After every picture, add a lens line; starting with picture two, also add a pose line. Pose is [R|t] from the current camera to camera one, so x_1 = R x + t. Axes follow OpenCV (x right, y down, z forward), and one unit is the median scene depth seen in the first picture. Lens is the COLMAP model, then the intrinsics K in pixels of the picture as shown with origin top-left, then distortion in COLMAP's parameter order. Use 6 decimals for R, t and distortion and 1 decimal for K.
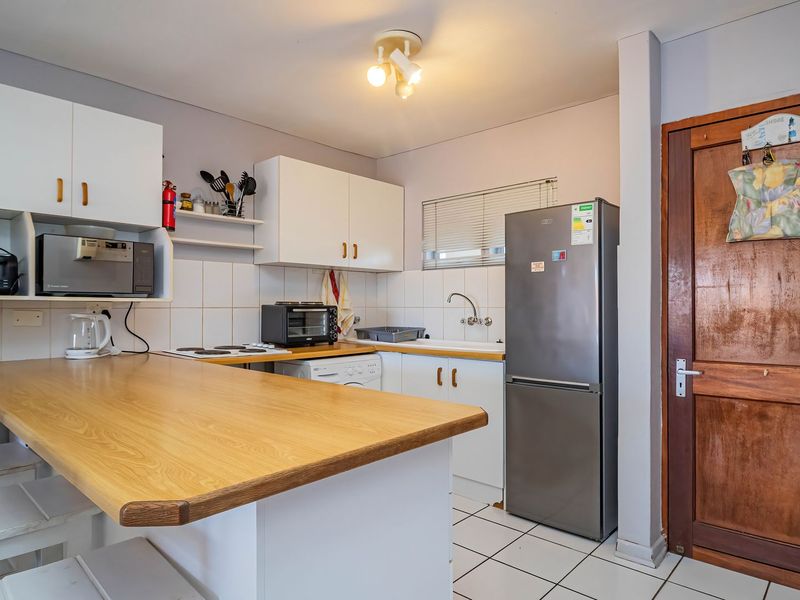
lens RADIAL K [[500.4, 0, 399.6], [0, 500.4, 301.2], [0, 0, 1]] dist [-0.006217, 0.001966]
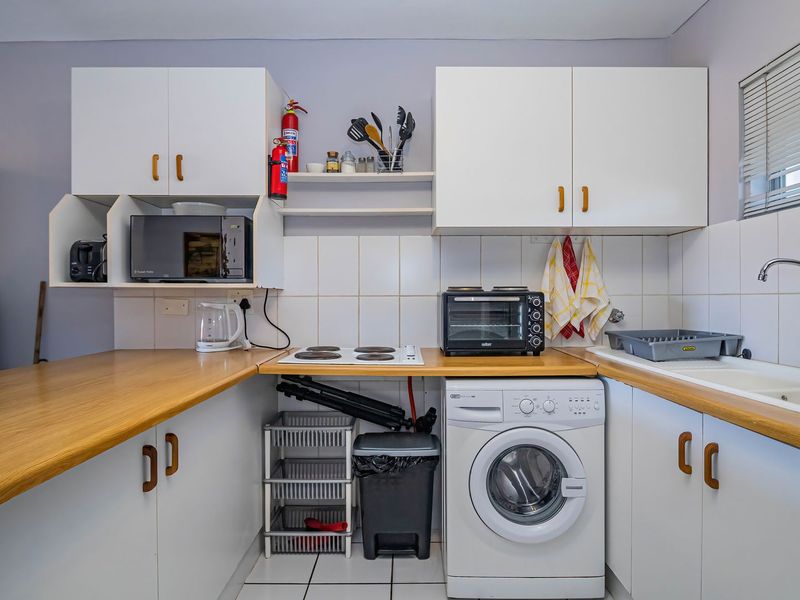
lens RADIAL K [[500.4, 0, 400.6], [0, 500.4, 302.3], [0, 0, 1]] dist [-0.006217, 0.001966]
pose [[0.682601, 0.004448, -0.730778, 0.211592], [0.009322, 0.999847, 0.014794, 0.011543], [0.730732, -0.016910, 0.682455, 0.493042]]
